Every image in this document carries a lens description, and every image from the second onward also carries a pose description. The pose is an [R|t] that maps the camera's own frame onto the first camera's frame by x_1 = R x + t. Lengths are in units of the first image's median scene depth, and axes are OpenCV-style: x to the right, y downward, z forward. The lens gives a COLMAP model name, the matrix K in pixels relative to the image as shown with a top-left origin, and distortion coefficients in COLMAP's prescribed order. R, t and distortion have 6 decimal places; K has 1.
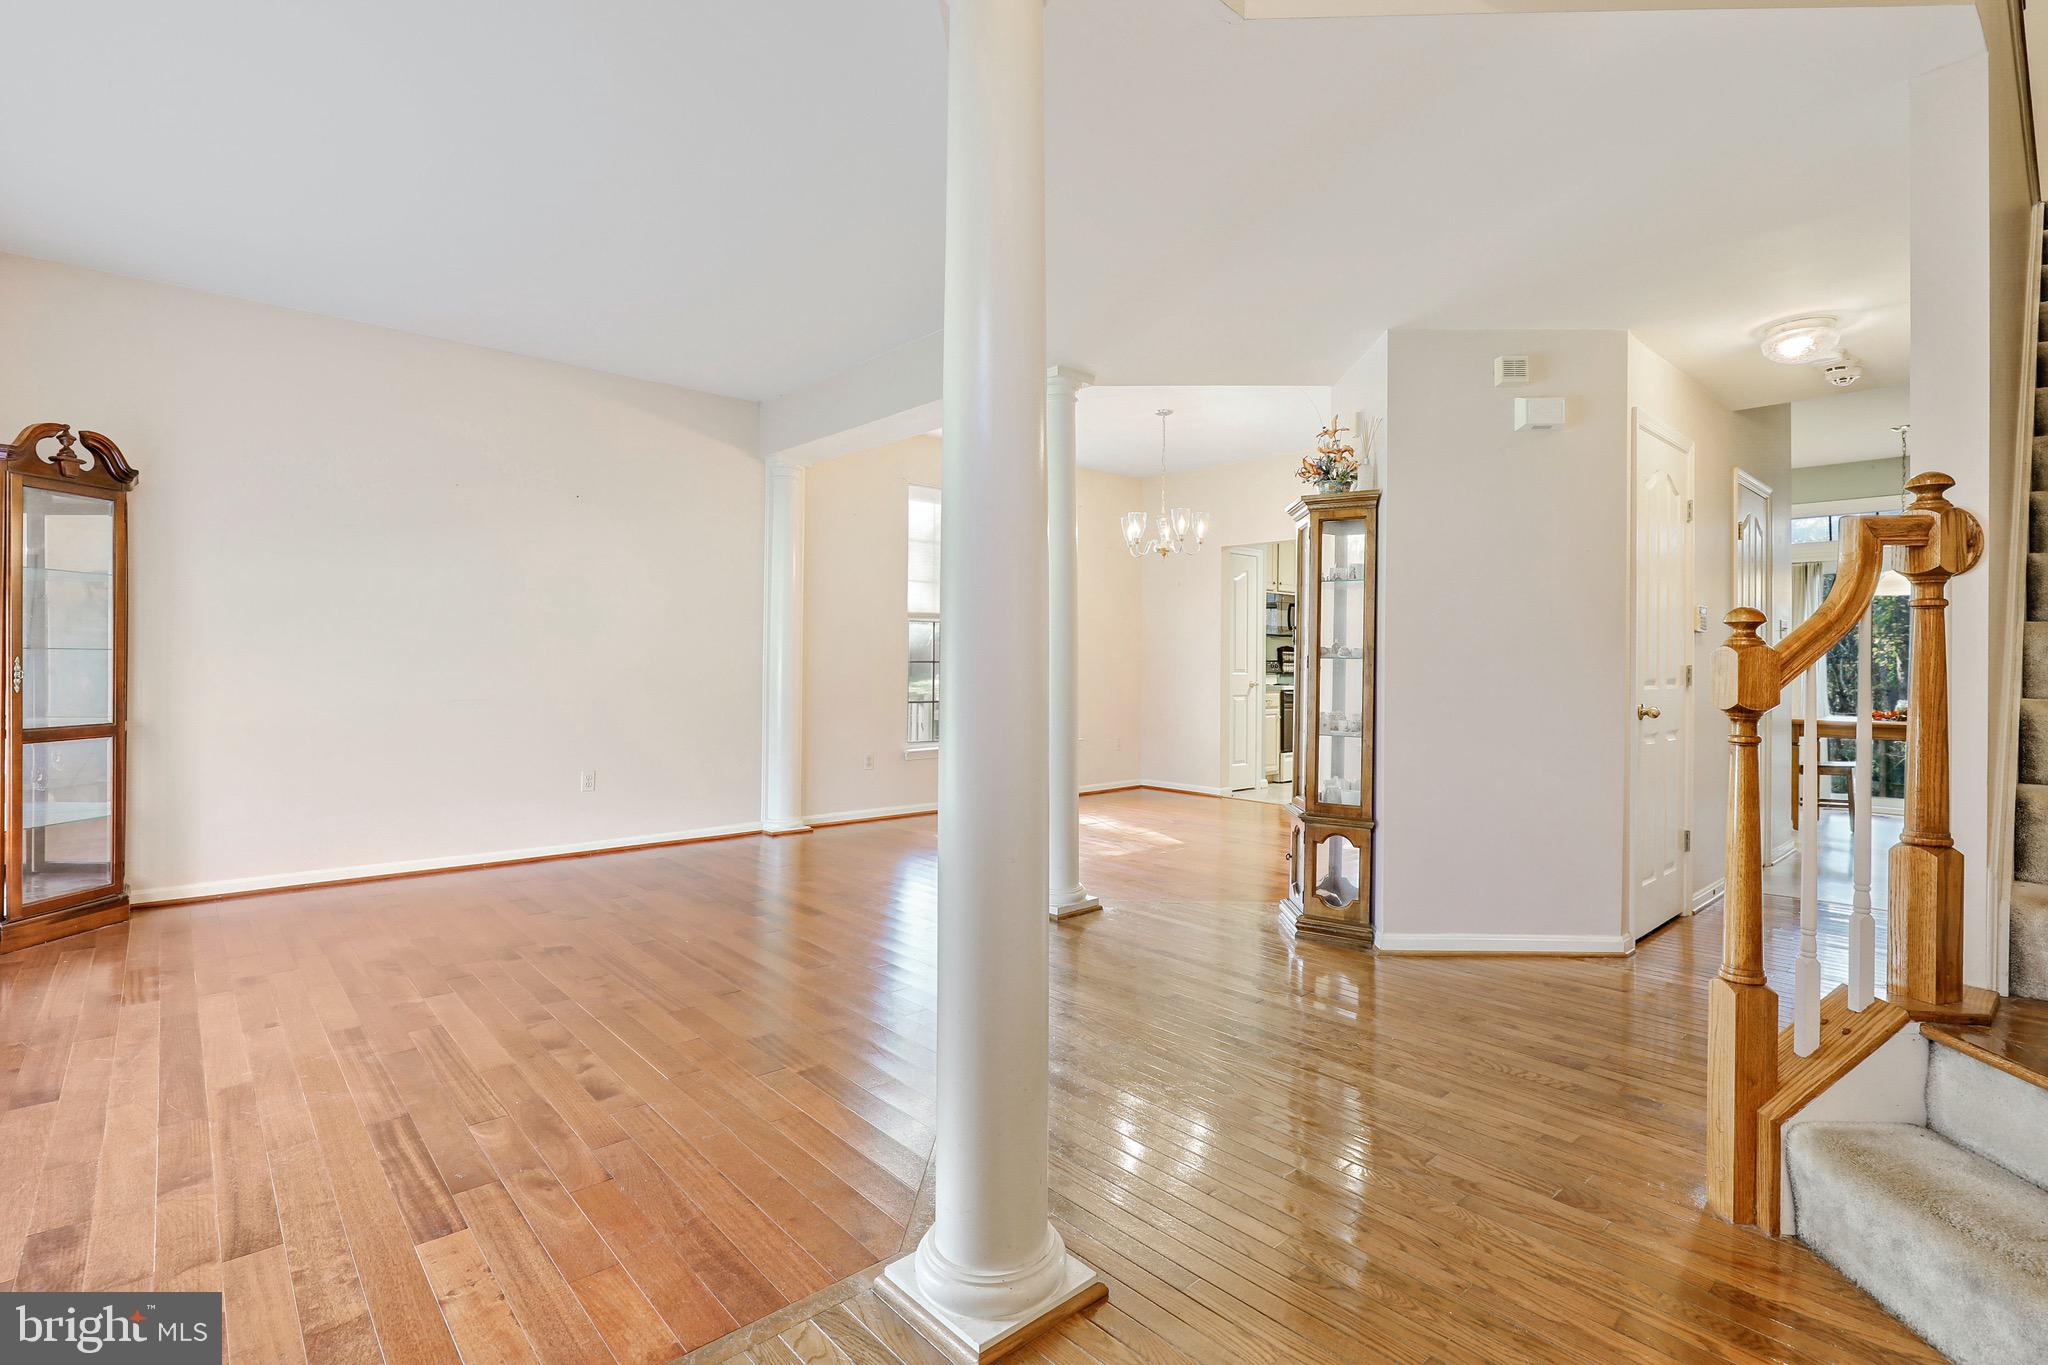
lens RADIAL K [[951.3, 0, 1036.2], [0, 951.3, 657.2], [0, 0, 1]] dist [-0.007117, 0.002138]
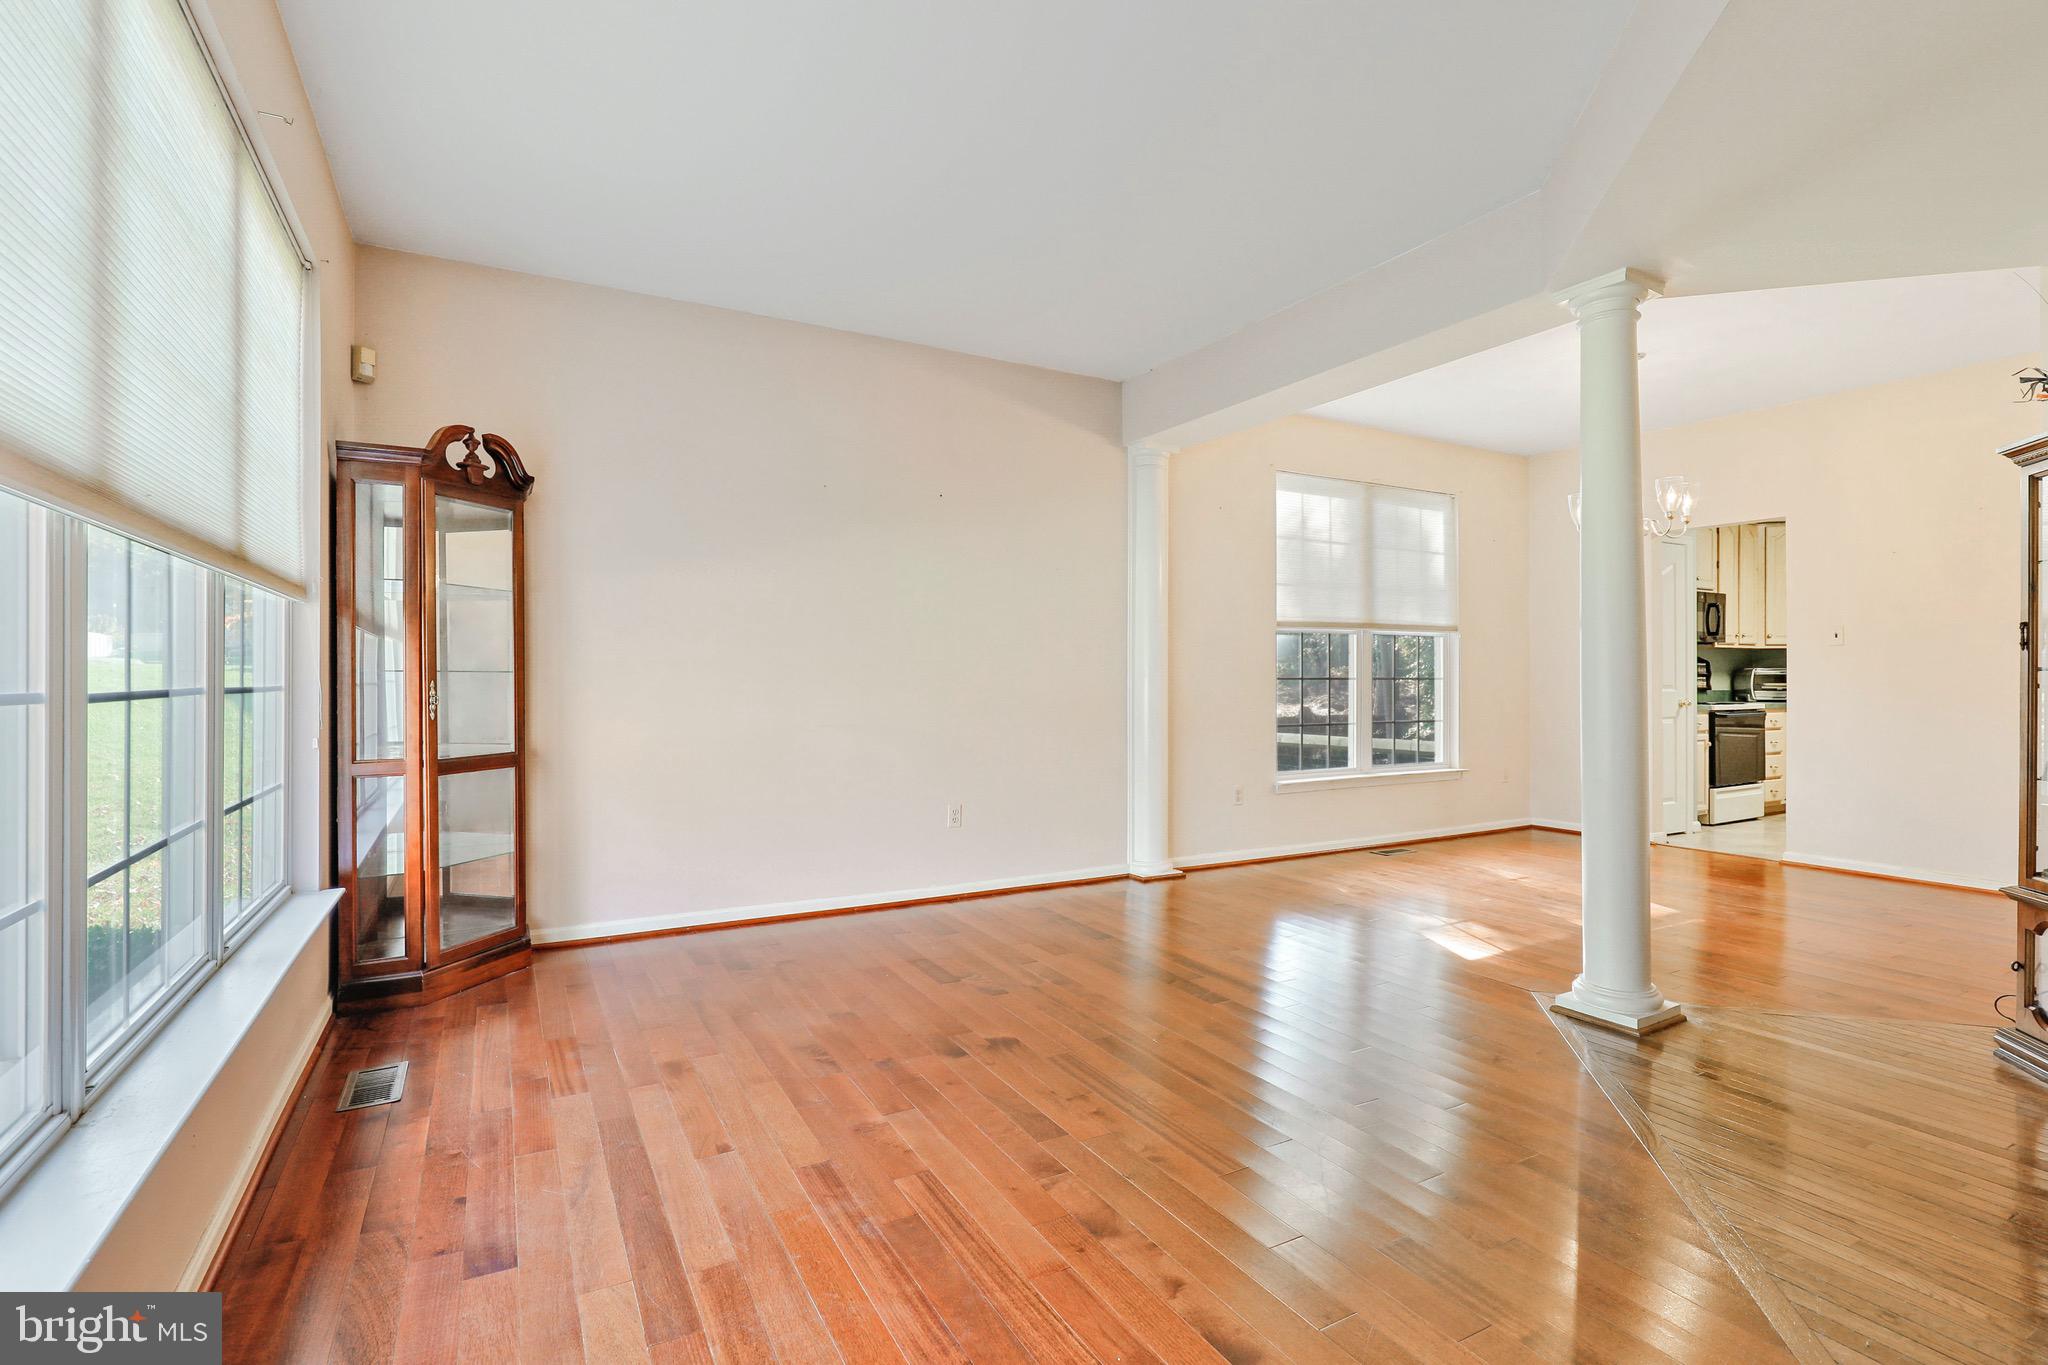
lens RADIAL K [[951.3, 0, 1045.1], [0, 951.3, 679.6], [0, 0, 1]] dist [-0.007117, 0.002138]
pose [[0.975675, -0.007199, -0.219105, -0.275453], [0.008546, 0.999950, 0.005203, -0.001276], [0.219057, -0.006949, 0.975687, 0.217126]]
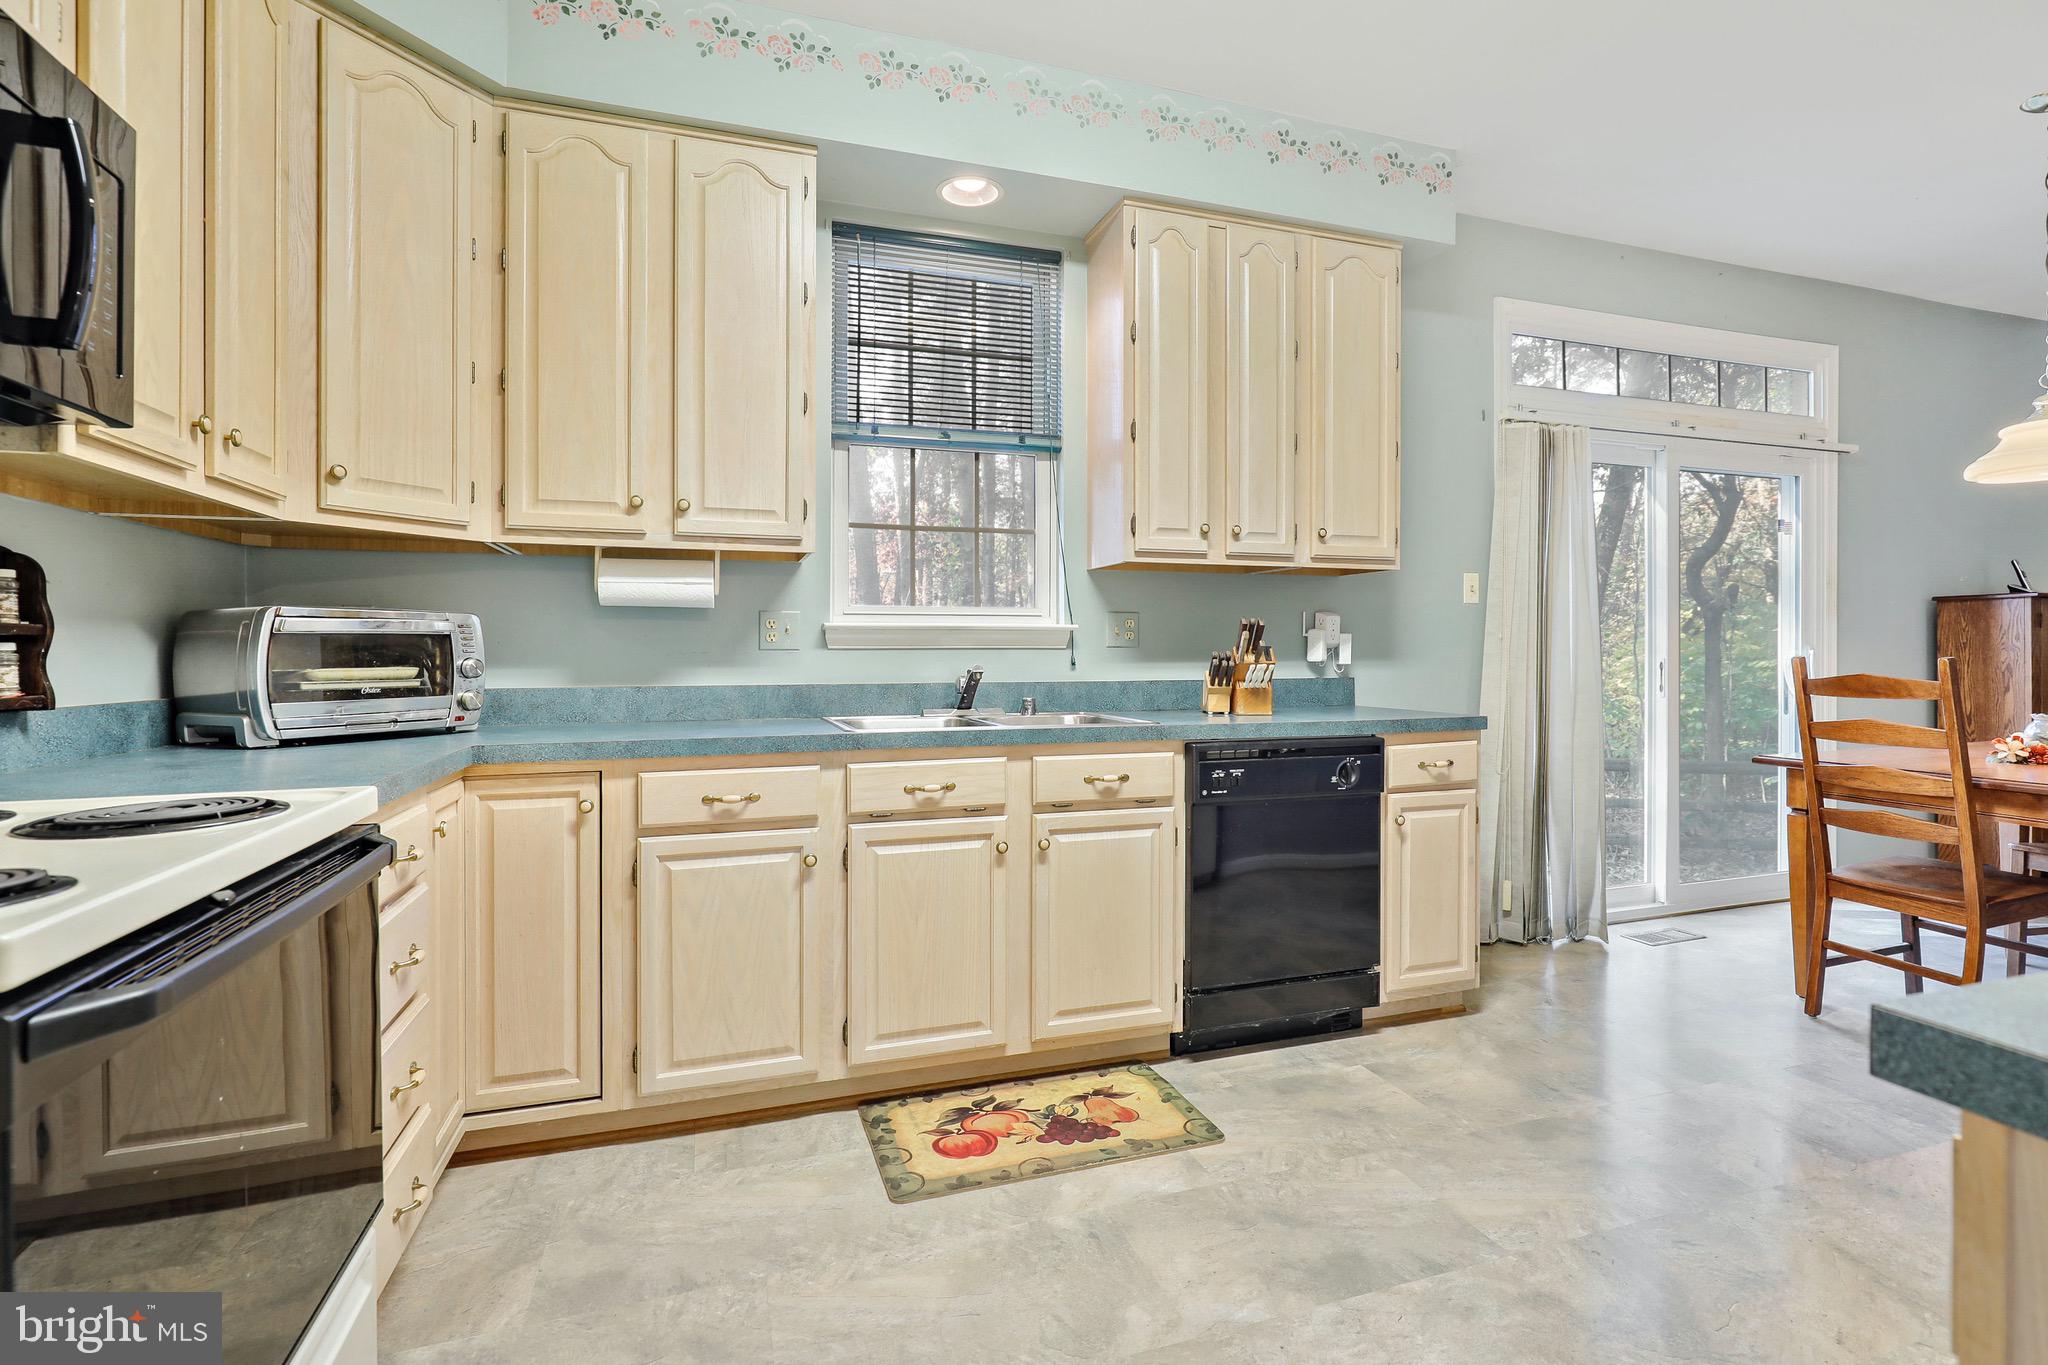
lens RADIAL K [[951.3, 0, 1014.6], [0, 951.3, 643.6], [0, 0, 1]] dist [-0.007117, 0.002138]
pose [[0.412166, -0.002275, 0.911106, 0.534697], [-0.001441, 0.999994, 0.003149, 0.016307], [-0.911108, -0.002610, 0.412160, 2.118164]]
